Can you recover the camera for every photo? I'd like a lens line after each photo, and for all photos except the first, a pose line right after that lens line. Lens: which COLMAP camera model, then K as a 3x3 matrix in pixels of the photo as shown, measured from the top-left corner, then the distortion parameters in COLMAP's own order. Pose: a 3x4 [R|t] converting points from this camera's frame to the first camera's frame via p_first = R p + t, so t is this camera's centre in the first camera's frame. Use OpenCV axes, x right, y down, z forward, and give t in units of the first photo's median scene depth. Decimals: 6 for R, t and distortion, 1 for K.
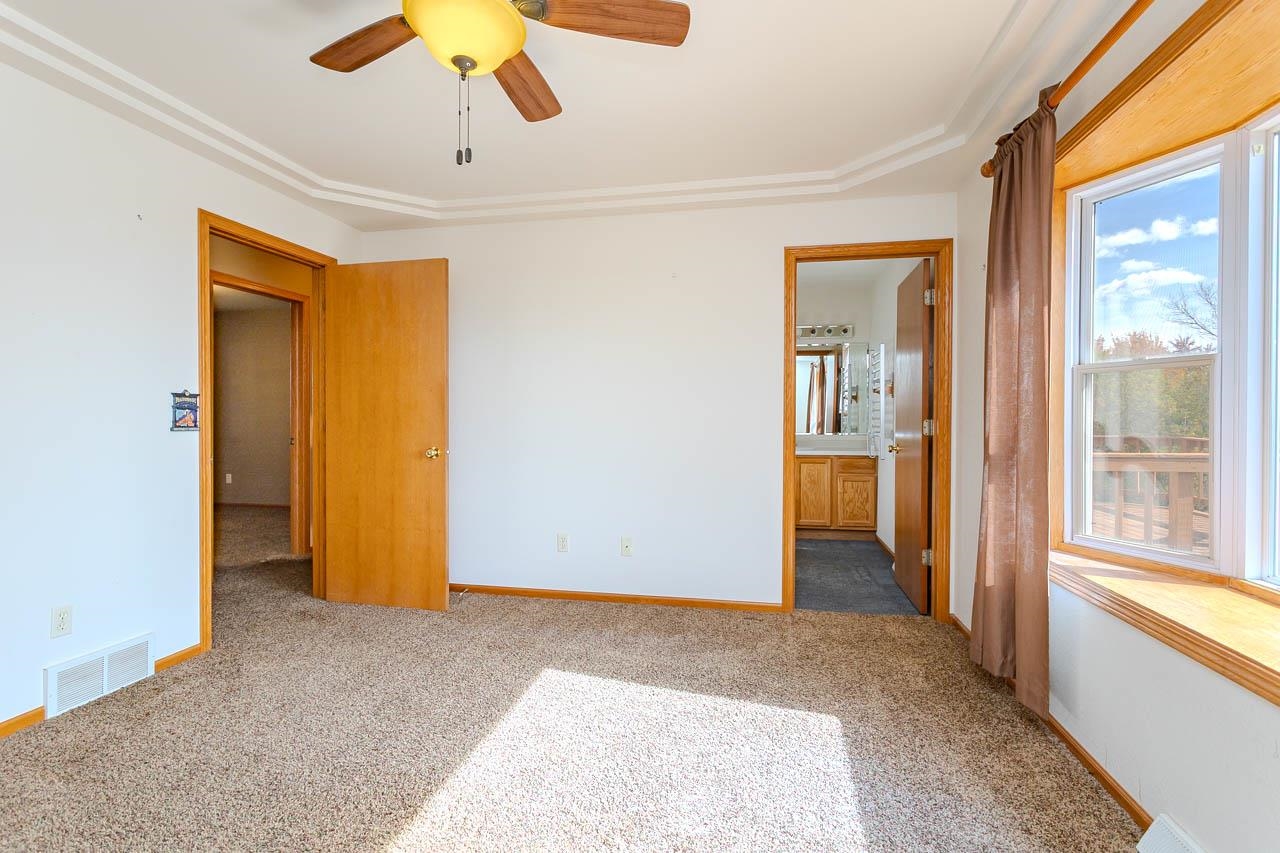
lens RADIAL K [[594.6, 0, 639.9], [0, 594.6, 423.6], [0, 0, 1]] dist [-0.001758, -0.000003]
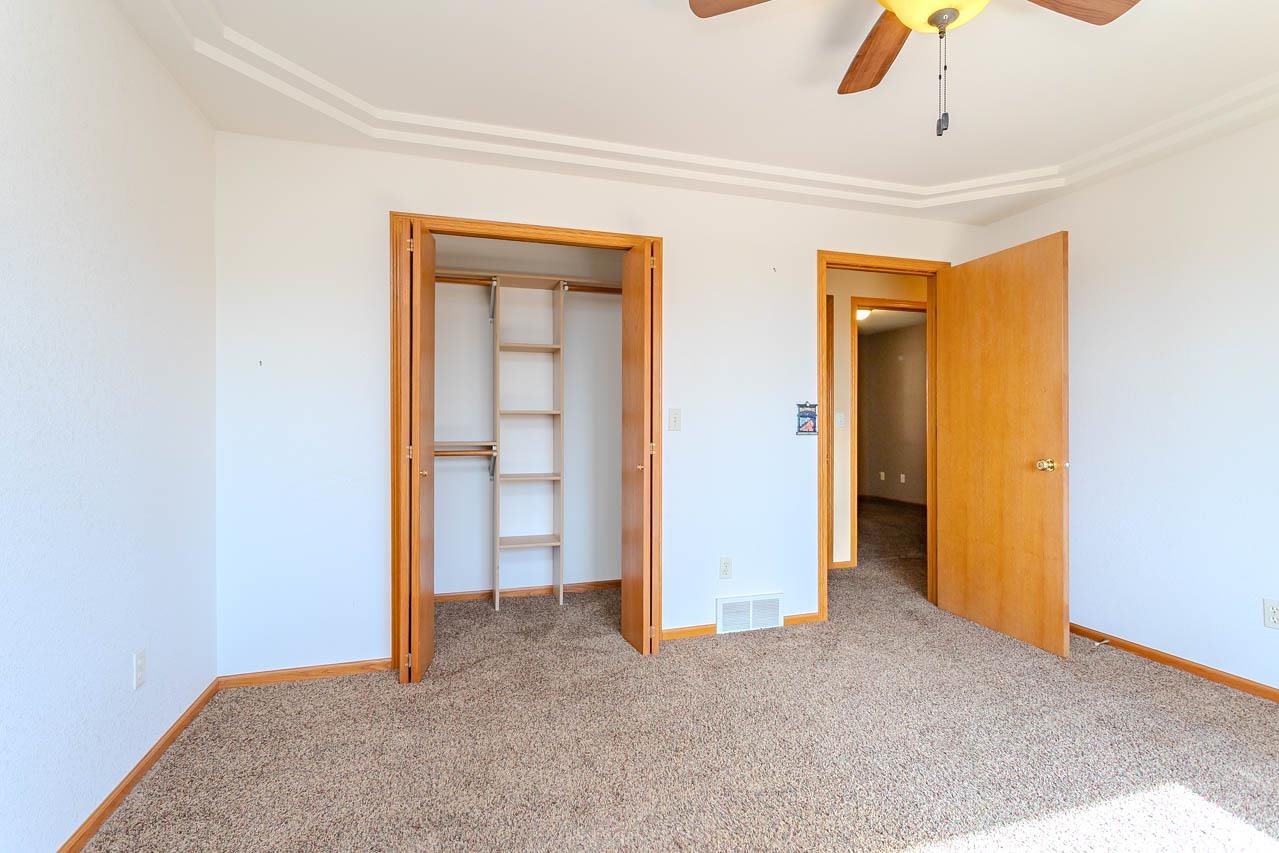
lens RADIAL K [[594.2, 0, 639.4], [0, 594.2, 423.6], [0, 0, 1]] dist [-0.001758, -0.000003]
pose [[0.488454, -0.002535, -0.872586, 0.126888], [-0.005349, 0.999968, -0.005899, -0.001772], [0.872573, 0.007549, 0.488425, 0.097175]]
